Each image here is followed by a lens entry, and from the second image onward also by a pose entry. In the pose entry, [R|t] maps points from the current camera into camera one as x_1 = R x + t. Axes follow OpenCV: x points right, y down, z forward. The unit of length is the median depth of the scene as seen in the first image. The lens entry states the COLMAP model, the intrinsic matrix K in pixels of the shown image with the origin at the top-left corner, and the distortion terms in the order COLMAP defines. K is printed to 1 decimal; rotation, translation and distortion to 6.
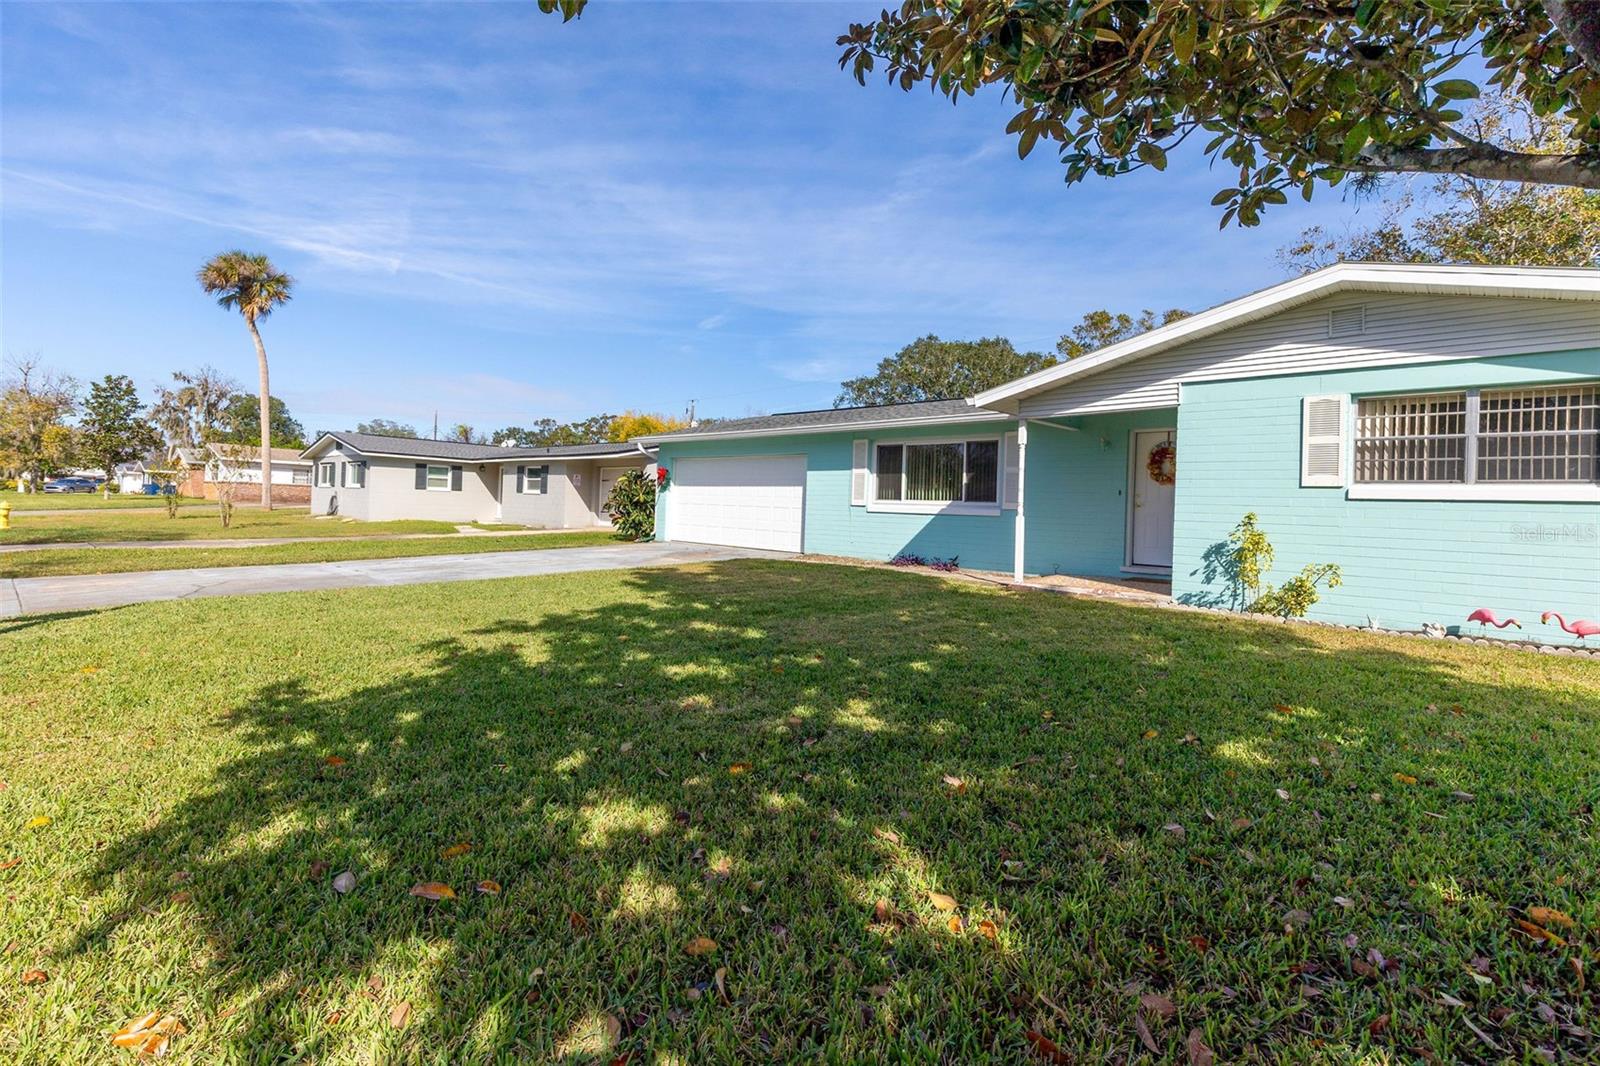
lens RADIAL K [[754.0, 0, 783.3], [0, 754.0, 500.8], [0, 0, 1]] dist [0.004901, 0.000523]
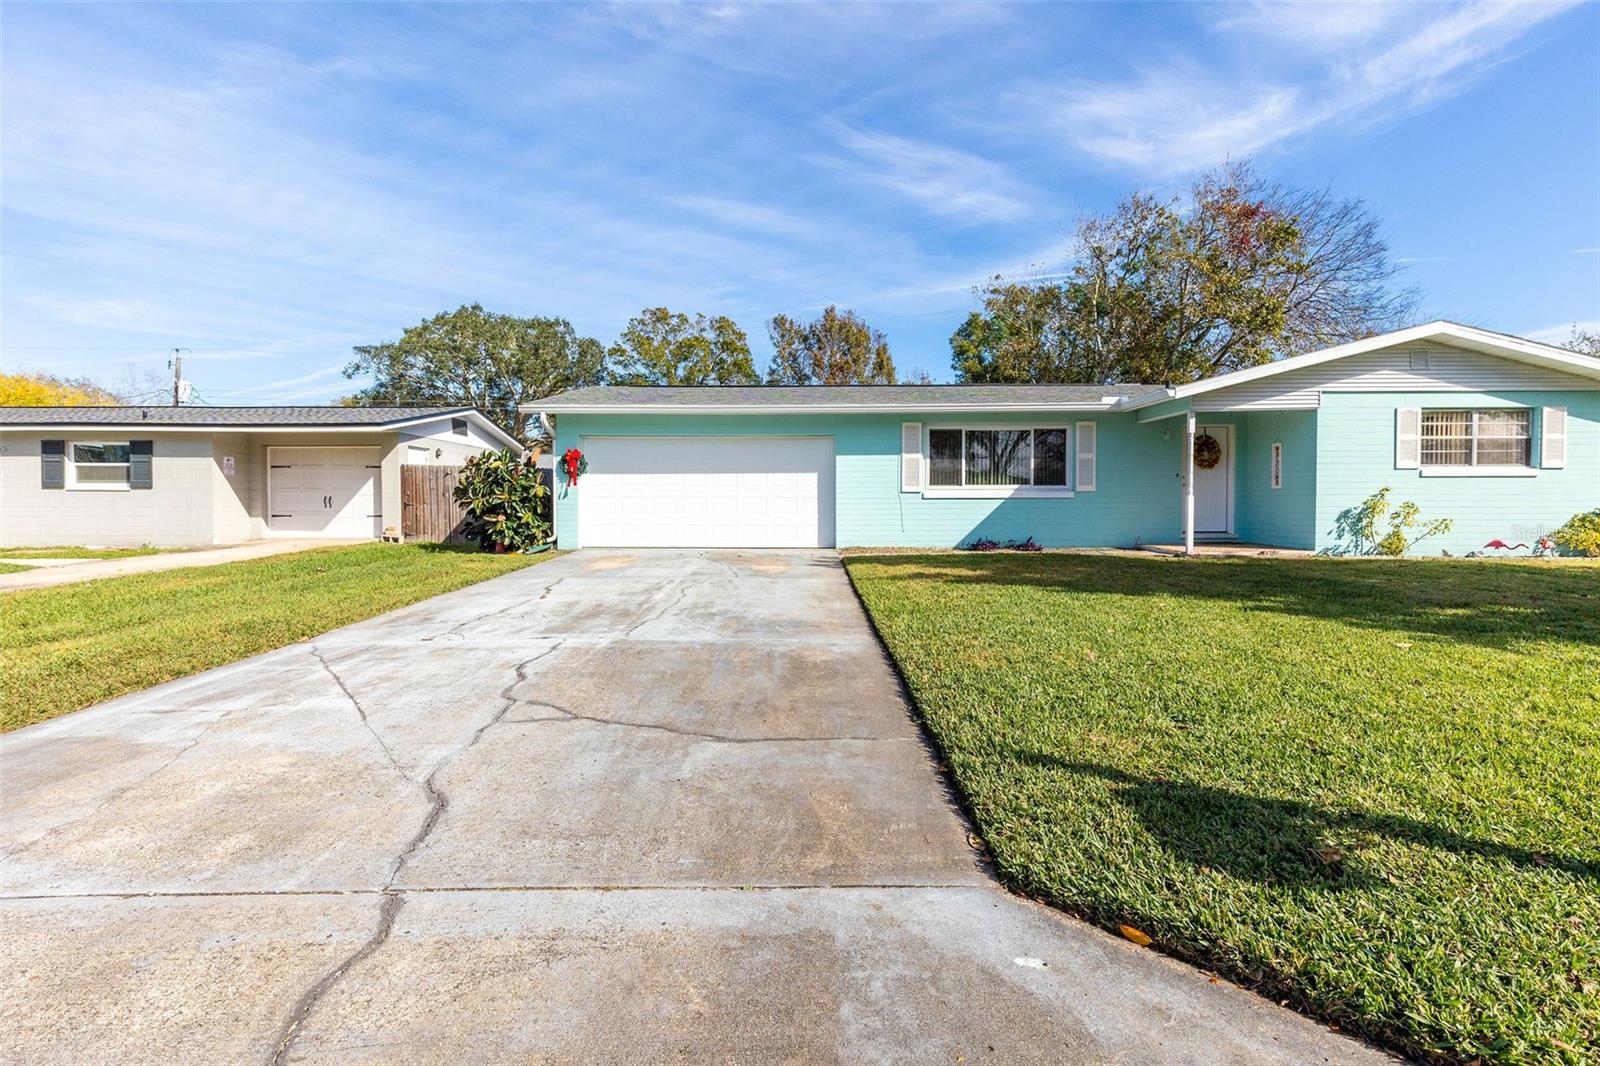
lens RADIAL K [[754.0, 0, 783.3], [0, 754.0, 500.8], [0, 0, 1]] dist [0.004901, 0.000523]
pose [[0.712657, -0.030739, 0.700839, -0.735483], [0.020576, 0.999526, 0.022916, -0.008588], [-0.701211, -0.001910, 0.712951, 0.474466]]
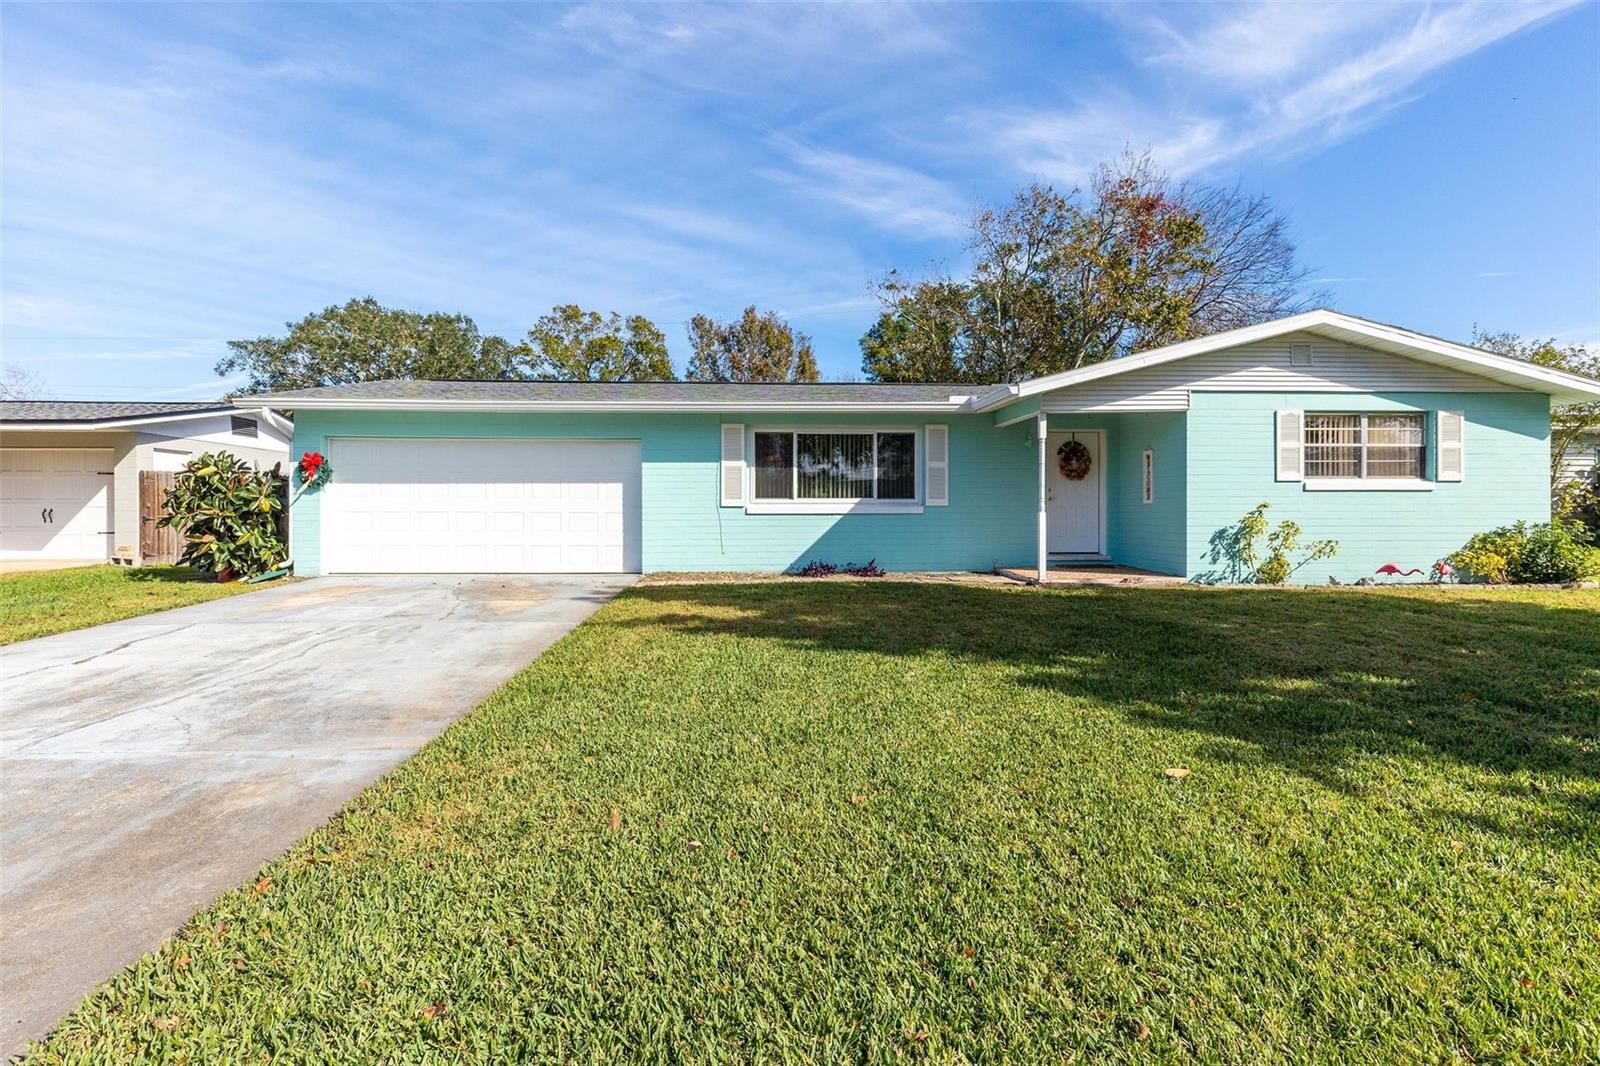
lens RADIAL K [[754.0, 0, 783.3], [0, 754.0, 500.8], [0, 0, 1]] dist [0.004901, 0.000523]
pose [[0.670843, -0.023118, 0.741239, -0.492138], [0.017618, 0.999729, 0.015235, -0.011908], [-0.741390, 0.002839, 0.671068, 0.461553]]
